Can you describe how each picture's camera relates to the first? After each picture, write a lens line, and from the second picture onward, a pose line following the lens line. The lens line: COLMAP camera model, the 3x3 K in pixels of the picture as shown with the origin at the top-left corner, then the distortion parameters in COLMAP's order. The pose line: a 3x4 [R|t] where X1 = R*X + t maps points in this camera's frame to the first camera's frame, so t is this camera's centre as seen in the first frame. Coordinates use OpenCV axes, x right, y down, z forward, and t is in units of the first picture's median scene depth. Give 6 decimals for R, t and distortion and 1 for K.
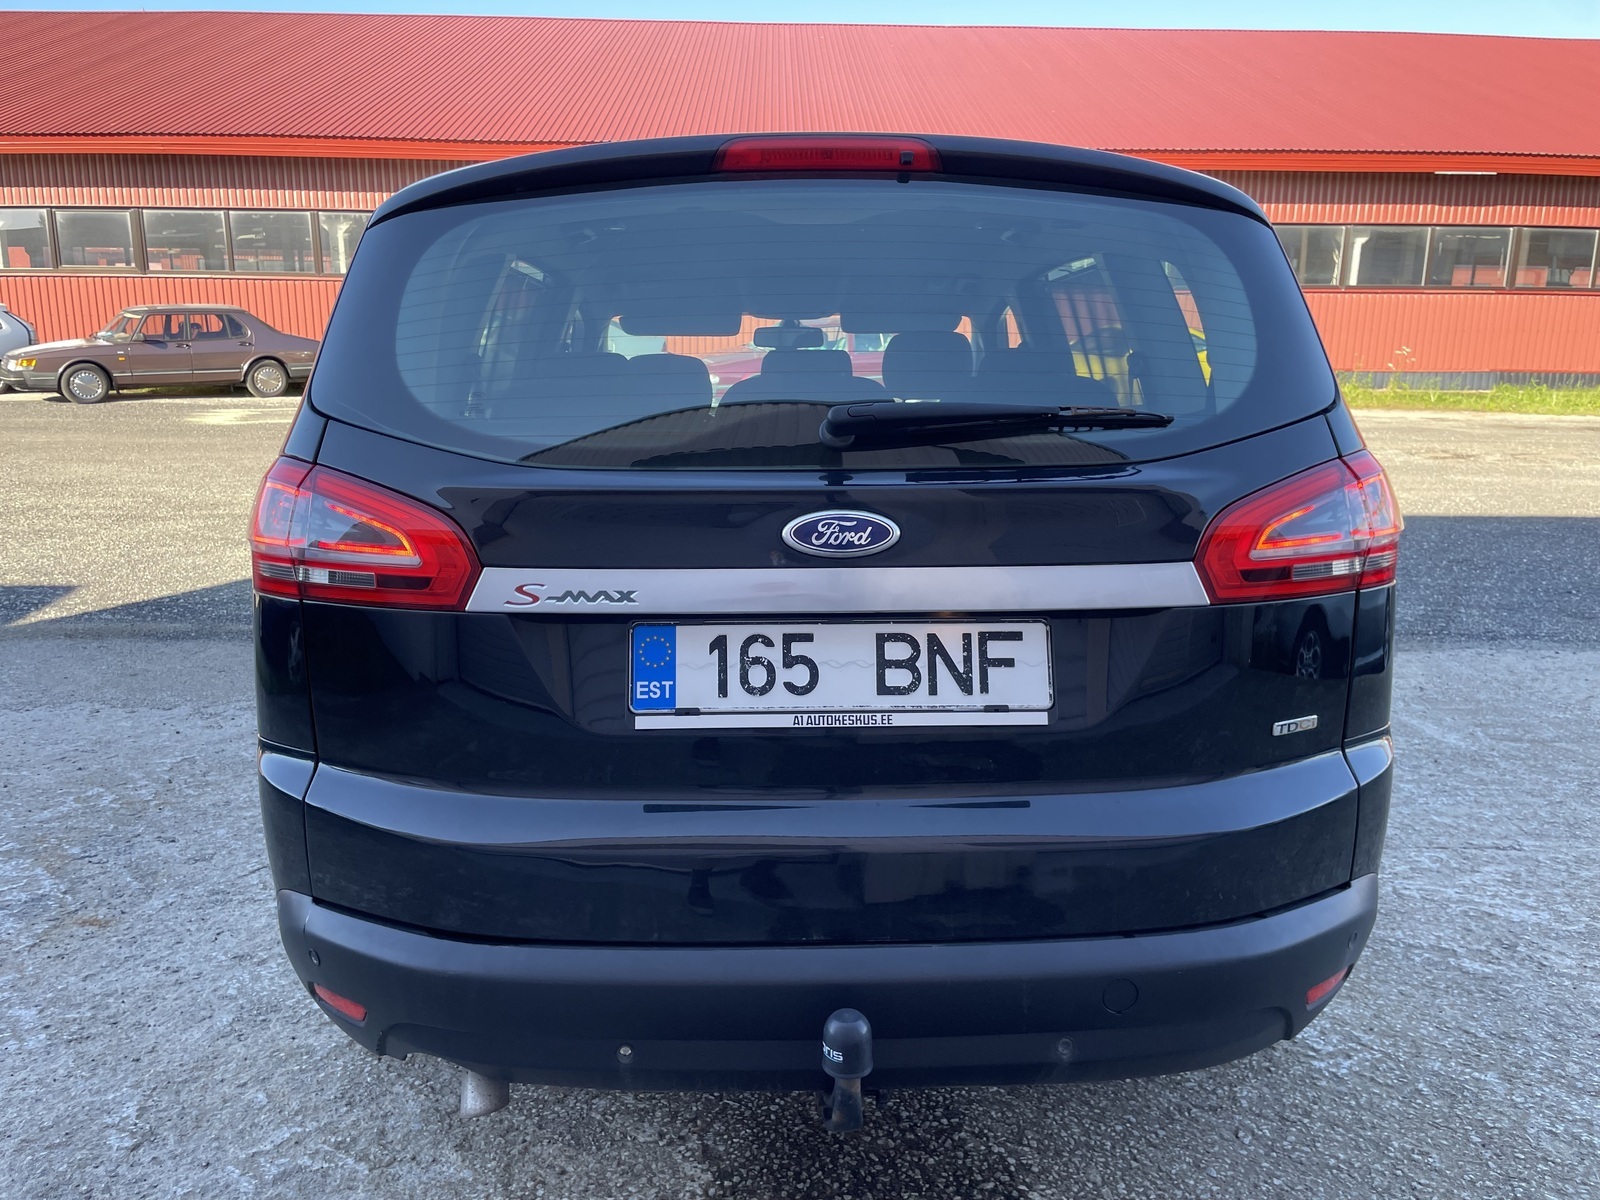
lens RADIAL K [[1239.5, 0, 826.0], [0, 1239.5, 572.7], [0, 0, 1]] dist [0.053828, -0.050974]
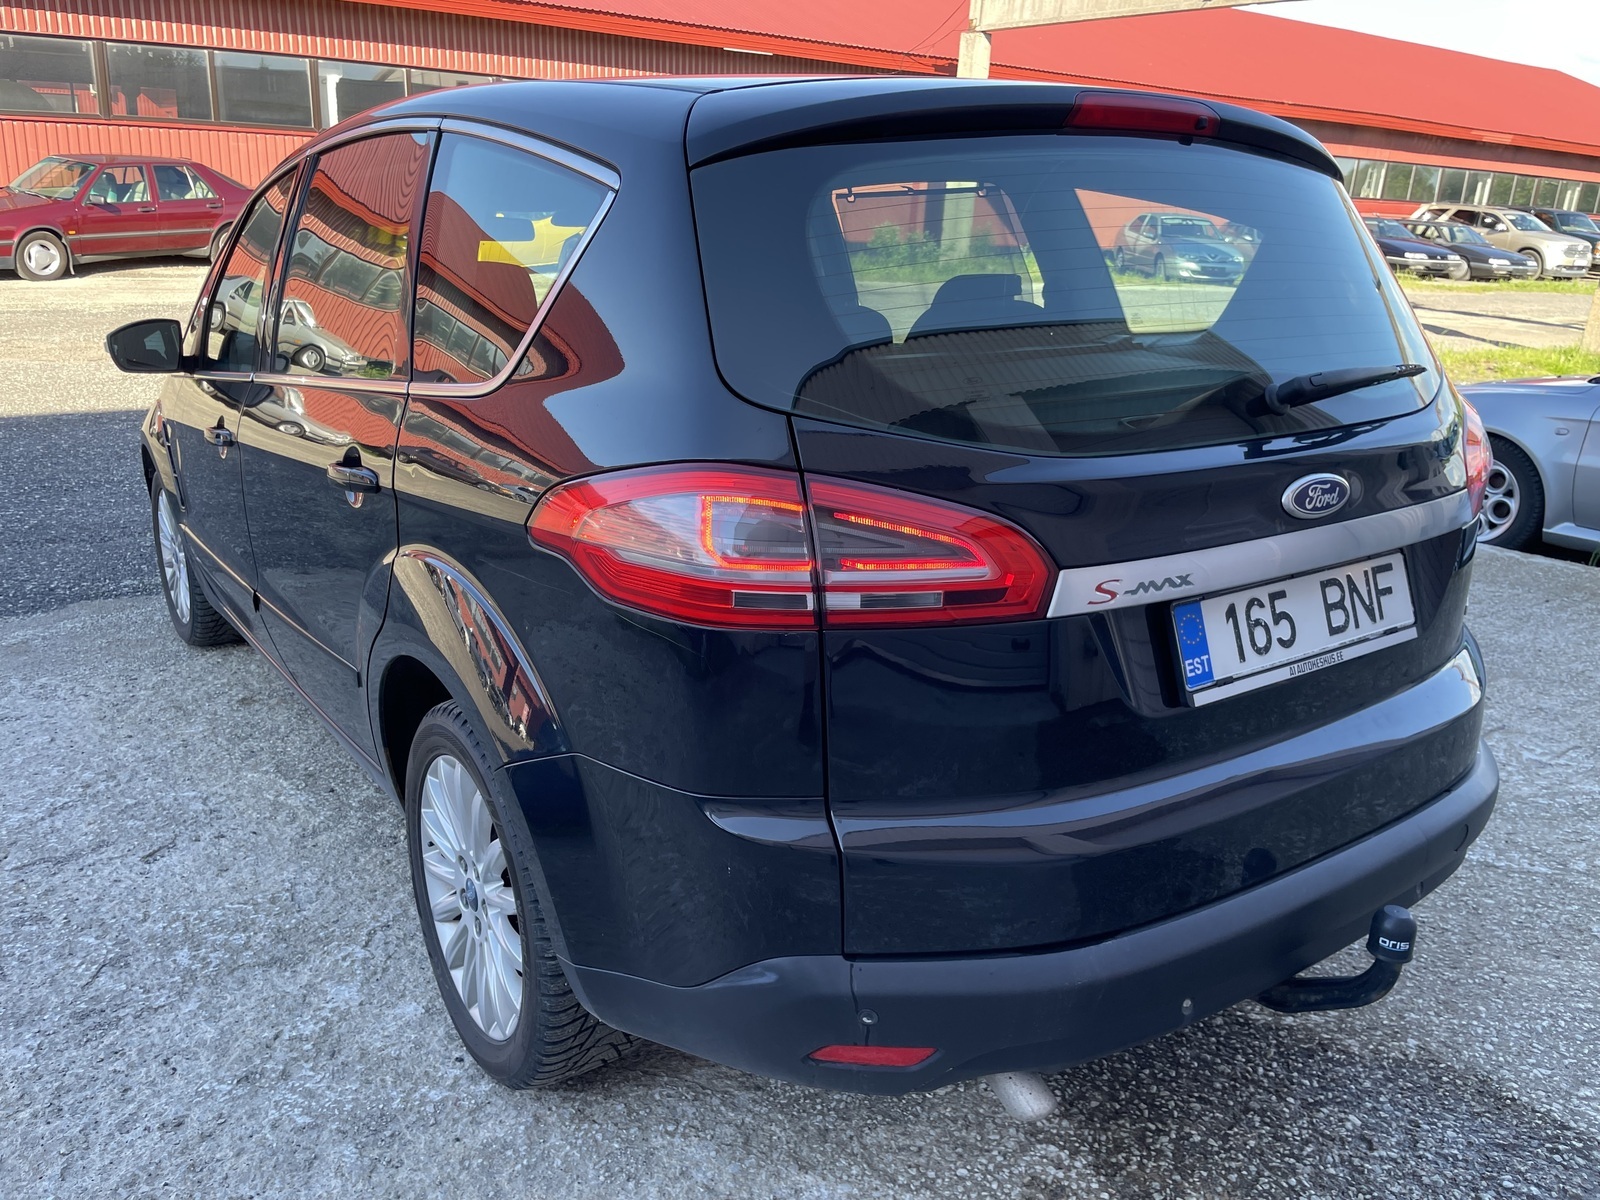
lens RADIAL K [[1211.7, 0, 797.6], [0, 1211.7, 599.6], [0, 0, 1]] dist [-0.005195, -0.007630]
pose [[0.843663, -0.145373, 0.516817, -0.918318], [0.082646, 0.986334, 0.142528, -0.128440], [-0.530474, -0.077533, 0.844148, 0.334926]]
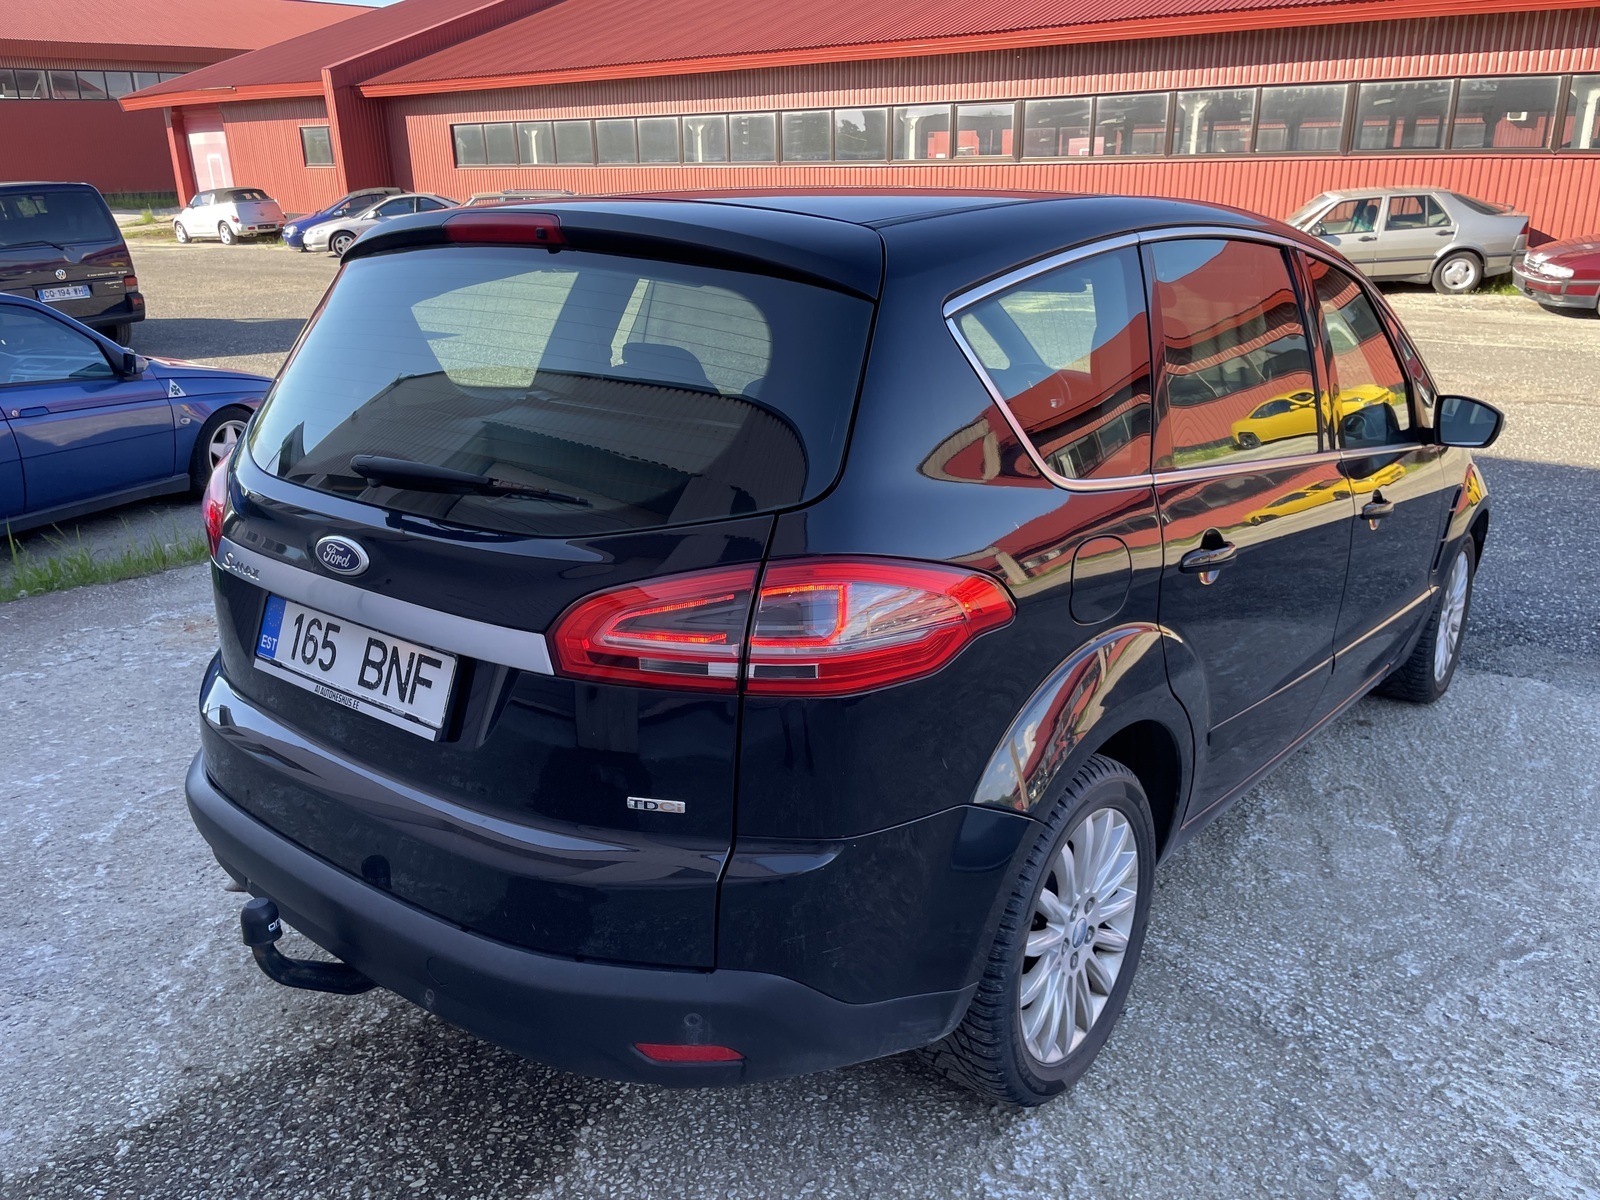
lens RADIAL K [[1239.5, 0, 793.9], [0, 1239.5, 594.3], [0, 0, 1]] dist [0.053828, -0.050974]
pose [[0.759814, 0.190993, -0.621453, 1.160942], [-0.119223, 0.980598, 0.155604, -0.245544], [0.639115, -0.044139, 0.767844, 0.301820]]
